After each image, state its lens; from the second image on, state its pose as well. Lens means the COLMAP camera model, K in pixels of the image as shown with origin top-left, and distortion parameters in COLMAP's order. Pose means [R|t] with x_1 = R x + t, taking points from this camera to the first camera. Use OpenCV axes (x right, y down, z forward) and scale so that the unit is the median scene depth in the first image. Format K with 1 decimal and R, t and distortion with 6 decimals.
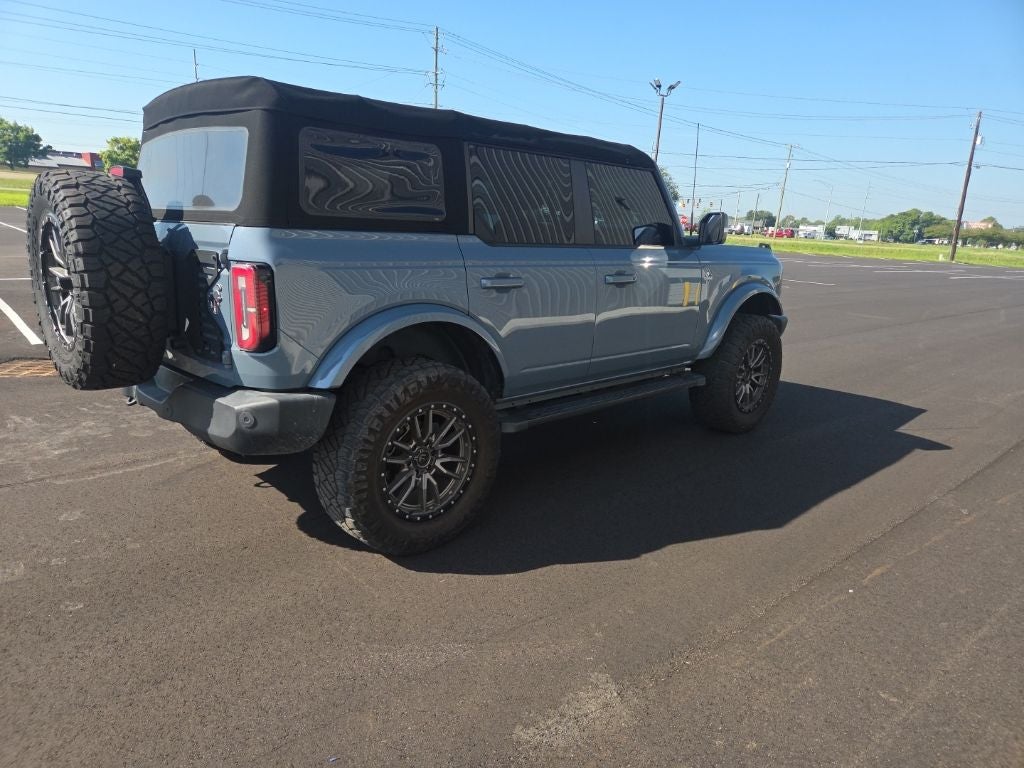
lens RADIAL K [[686.4, 0, 503.9], [0, 686.4, 393.7], [0, 0, 1]] dist [0.071203, -0.067028]
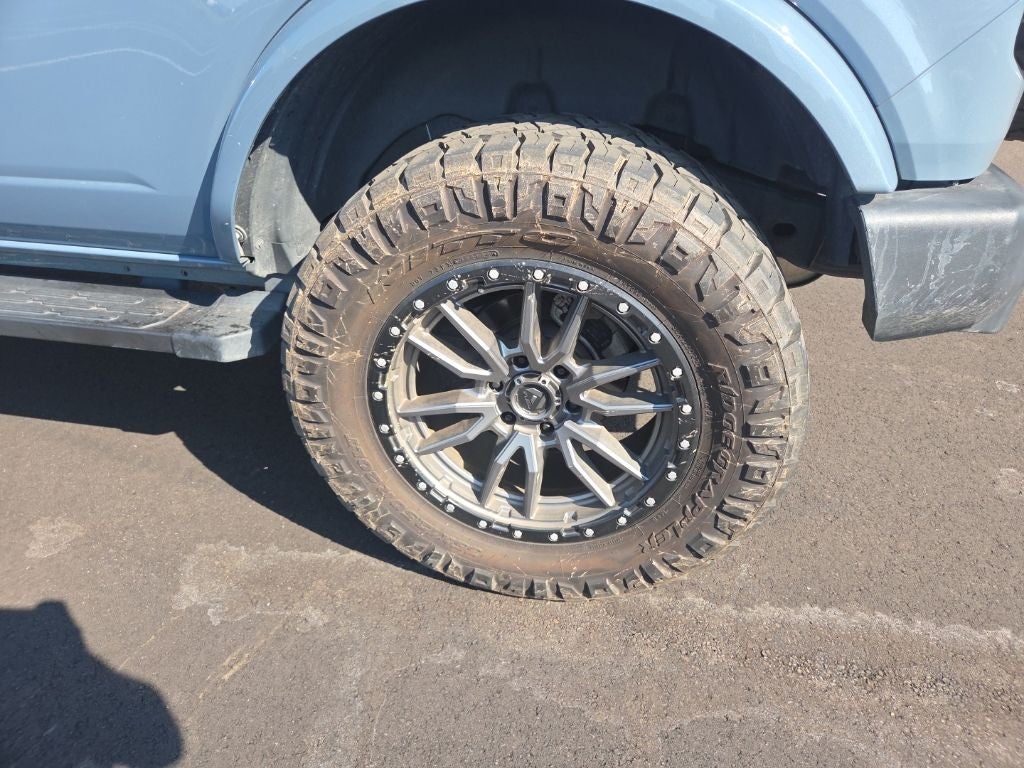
lens RADIAL K [[686.4, 0, 521.3], [0, 686.4, 375.9], [0, 0, 1]] dist [0.071203, -0.067028]
pose [[-0.584836, -0.452309, 0.673338, -0.744216], [0.163570, 0.747287, 0.644055, -0.266544], [-0.794488, 0.486804, -0.363056, 1.479619]]
